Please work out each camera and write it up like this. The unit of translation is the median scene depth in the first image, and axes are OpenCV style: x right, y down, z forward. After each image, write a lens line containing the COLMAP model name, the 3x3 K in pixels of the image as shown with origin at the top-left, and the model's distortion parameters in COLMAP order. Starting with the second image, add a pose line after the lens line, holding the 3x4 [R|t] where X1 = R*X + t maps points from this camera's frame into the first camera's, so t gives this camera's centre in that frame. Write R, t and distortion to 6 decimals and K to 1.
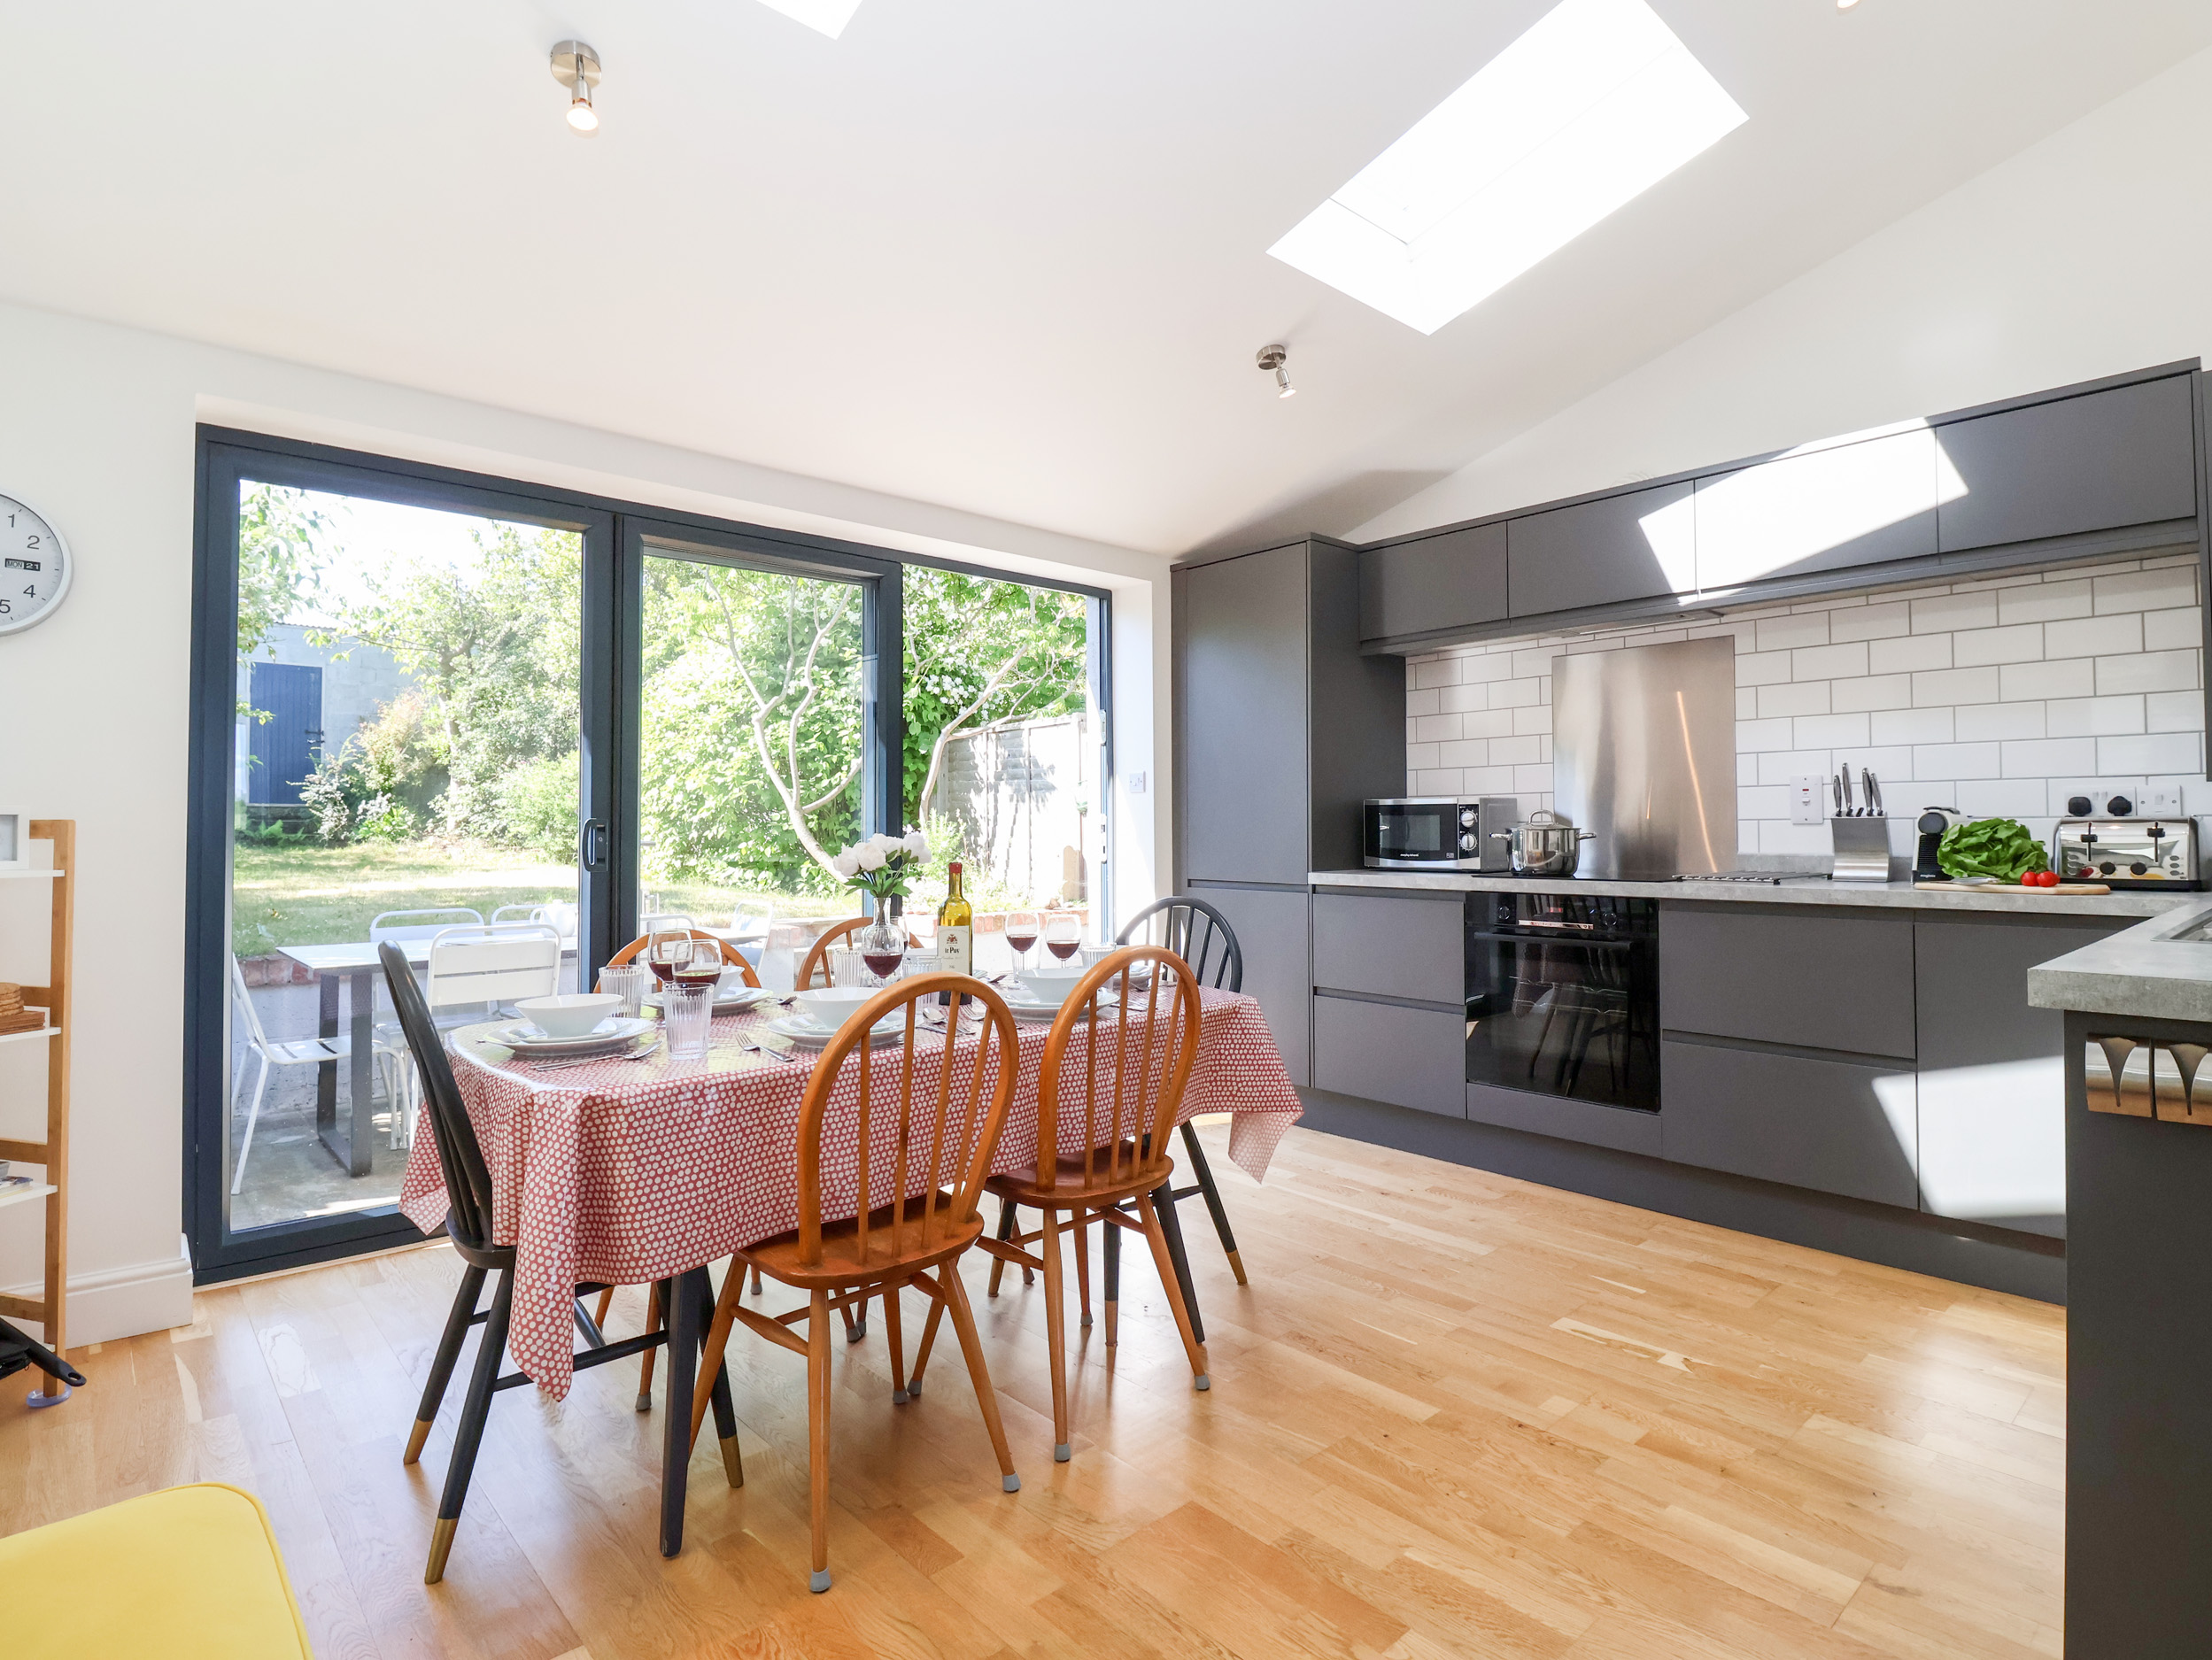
lens RADIAL K [[1180.9, 0, 1116.4], [0, 1180.9, 829.8], [0, 0, 1]] dist [-0.004510, -0.009443]
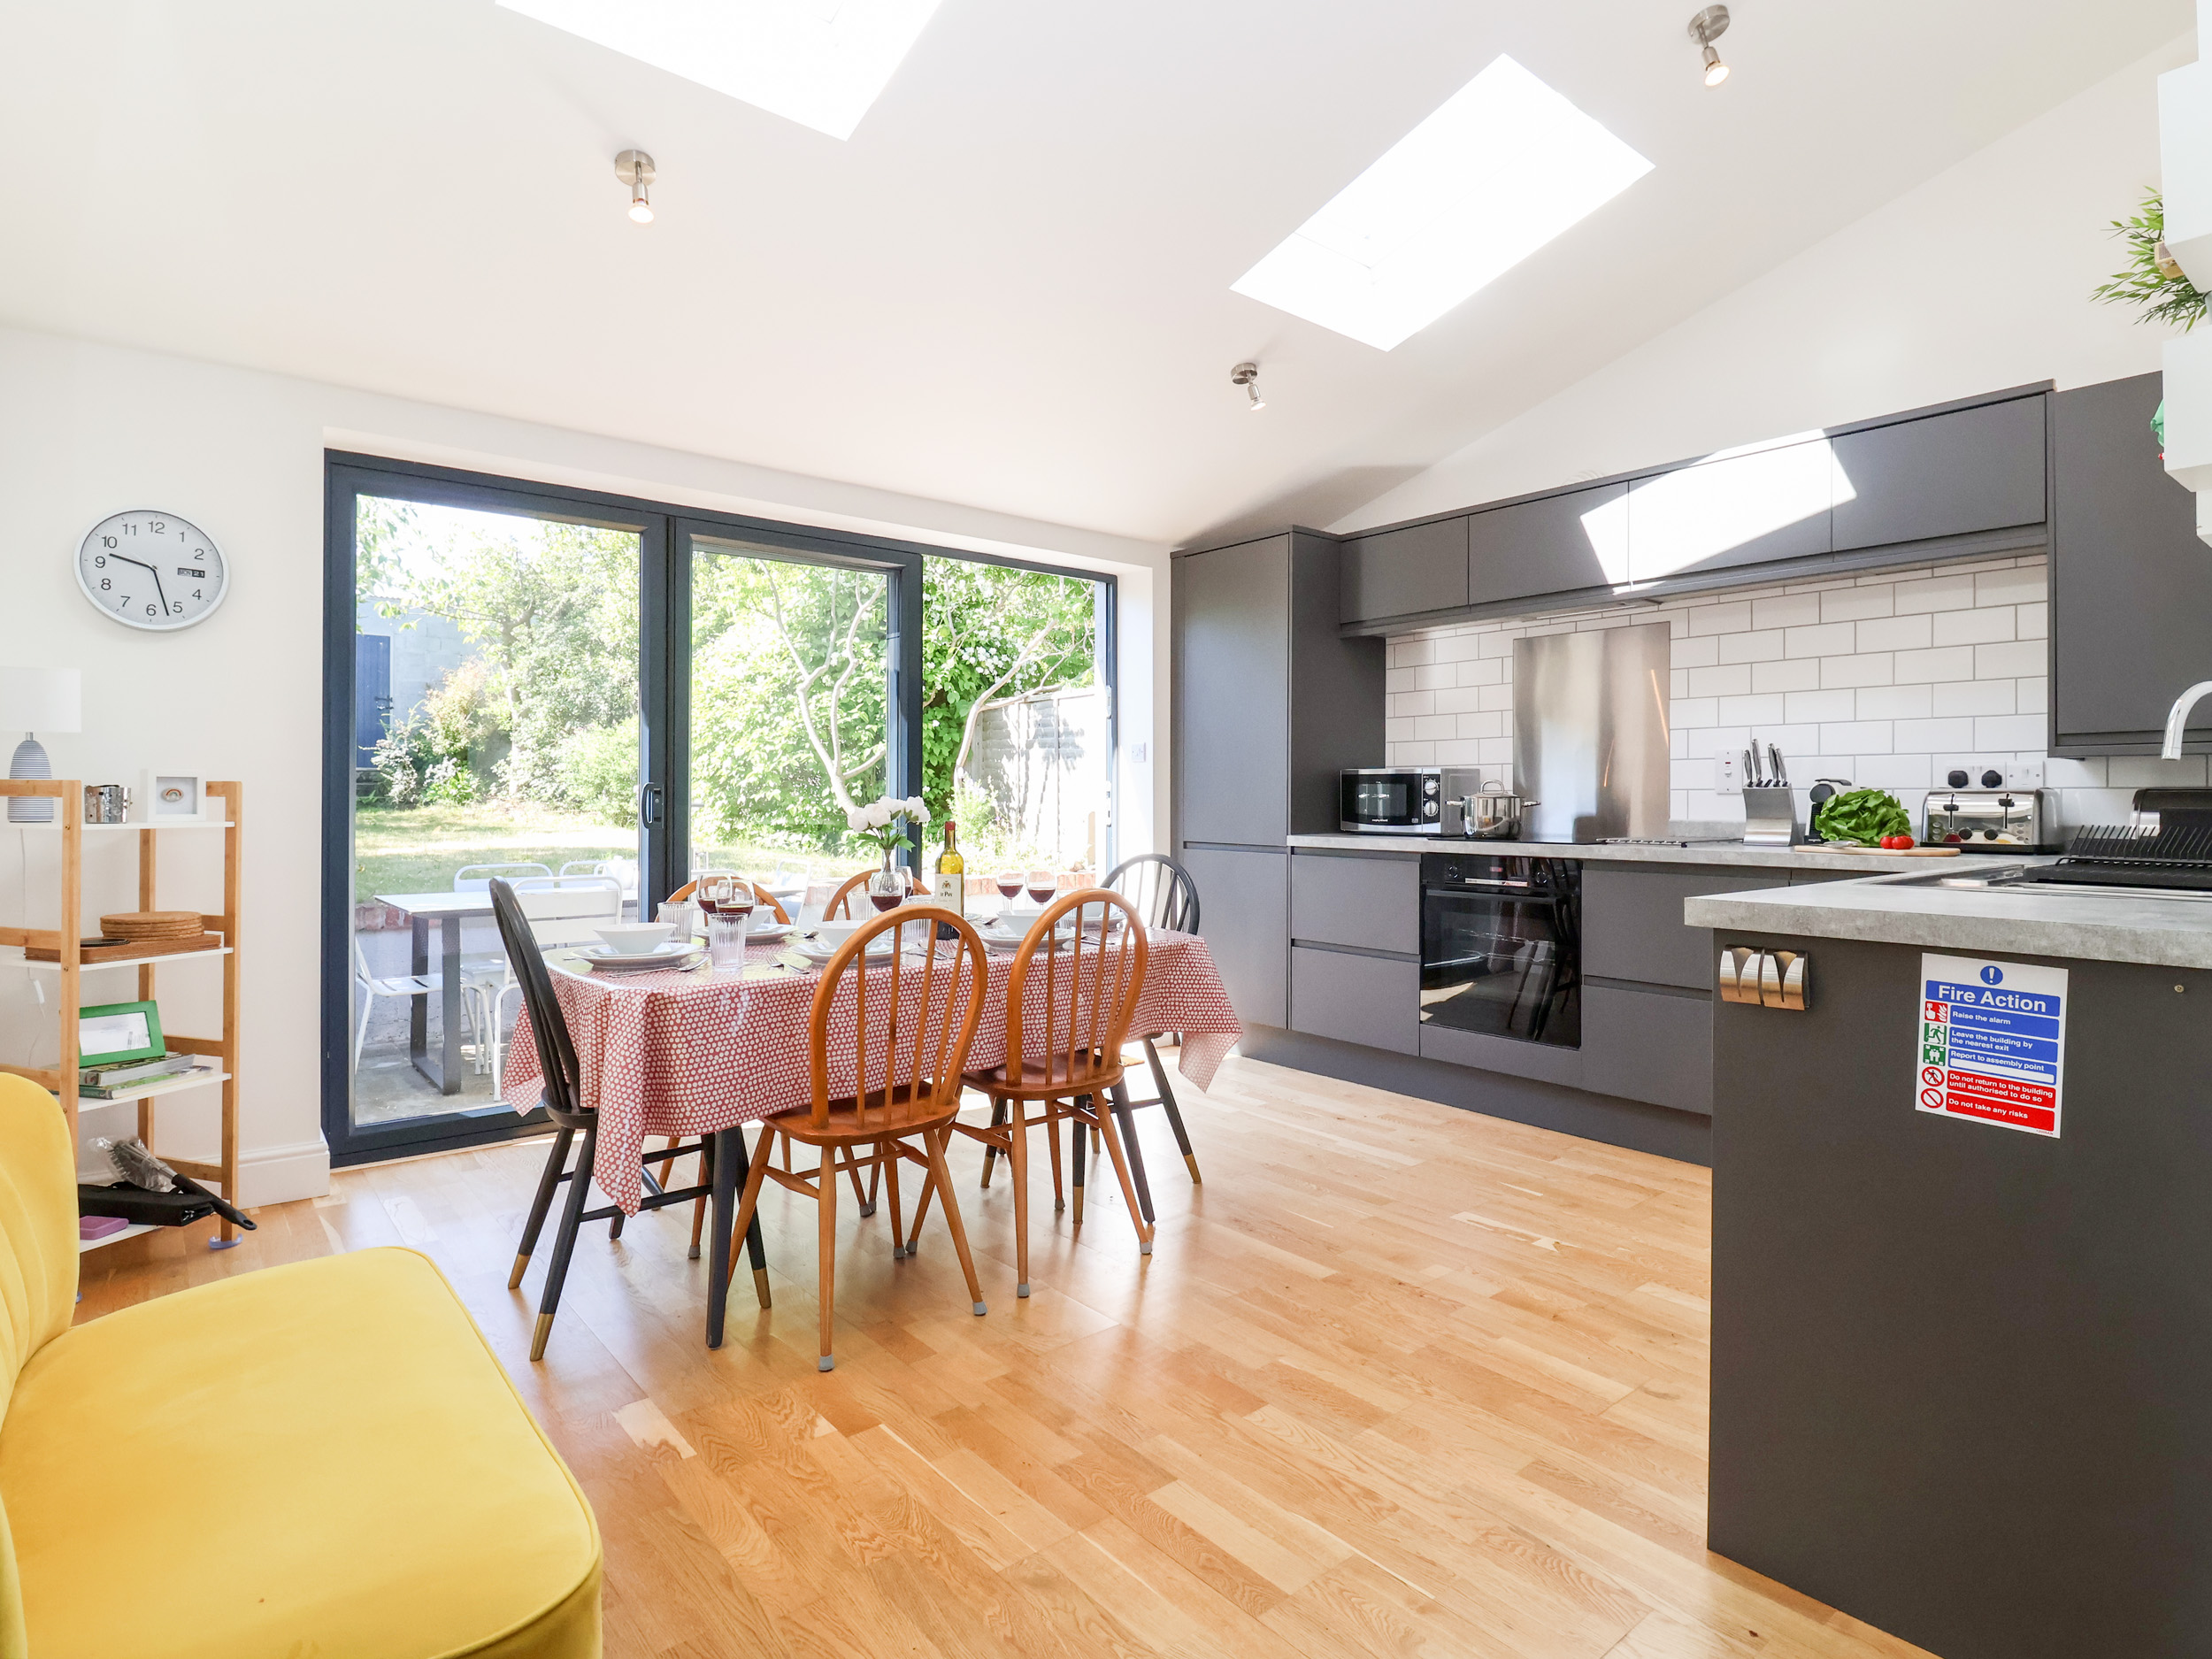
lens RADIAL K [[1181.1, 0, 1113.9], [0, 1181.1, 829.5], [0, 0, 1]] dist [-0.004510, -0.009443]
pose [[0.999151, 0.006929, -0.040614, 0.071020], [-0.005811, 0.999603, 0.027583, 0.001938], [0.040789, -0.027323, 0.998794, -0.170969]]
